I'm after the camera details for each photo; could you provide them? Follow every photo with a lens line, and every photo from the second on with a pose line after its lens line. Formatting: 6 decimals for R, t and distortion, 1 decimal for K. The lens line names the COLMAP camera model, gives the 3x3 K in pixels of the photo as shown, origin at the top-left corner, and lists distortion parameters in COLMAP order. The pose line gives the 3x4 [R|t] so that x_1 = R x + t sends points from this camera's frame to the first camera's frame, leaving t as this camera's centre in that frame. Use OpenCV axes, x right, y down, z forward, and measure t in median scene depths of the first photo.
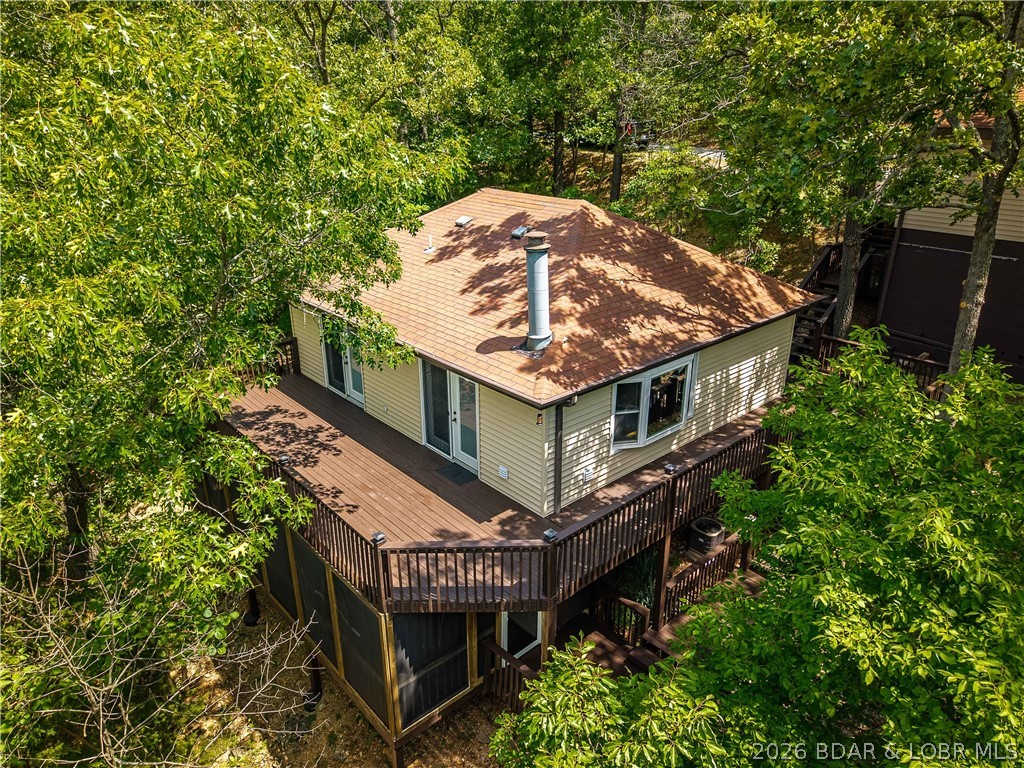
lens RADIAL K [[687.7, 0, 510.8], [0, 687.7, 380.3], [0, 0, 1]] dist [0.013066, -0.003264]
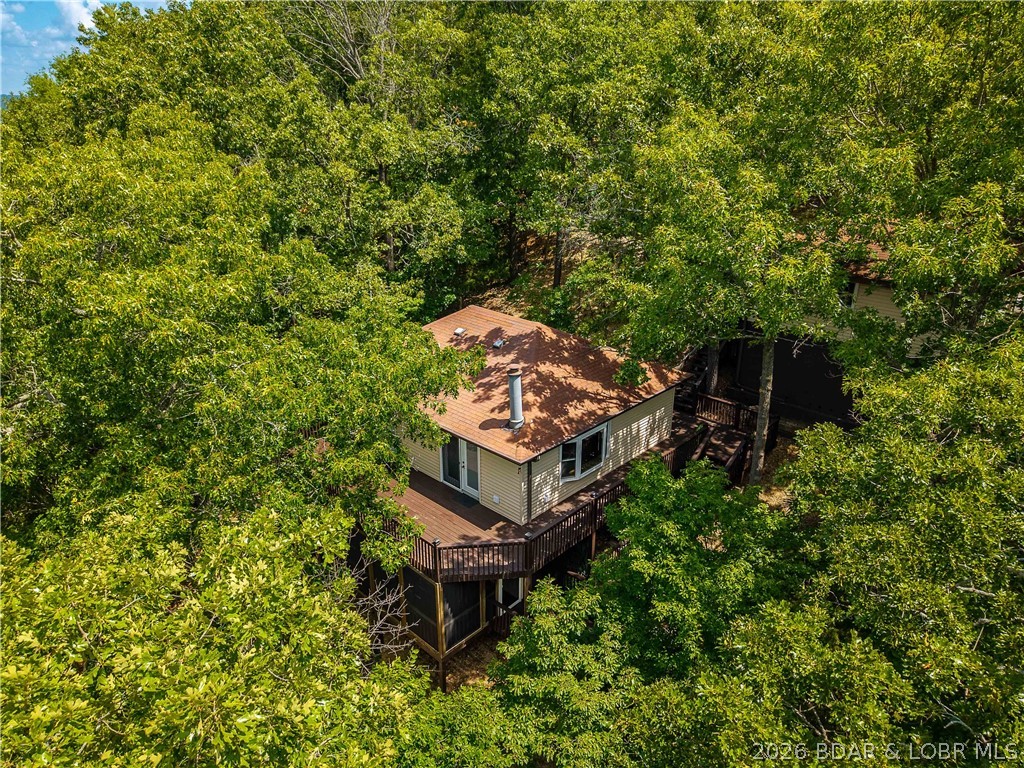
lens RADIAL K [[703.7, 0, 510.3], [0, 703.7, 357.3], [0, 0, 1]] dist [0.053109, -0.000973]
pose [[0.996786, -0.024121, 0.076391, -0.096985], [0.026099, 0.999347, -0.025005, -0.162227], [-0.075738, 0.026918, 0.996764, -0.702707]]
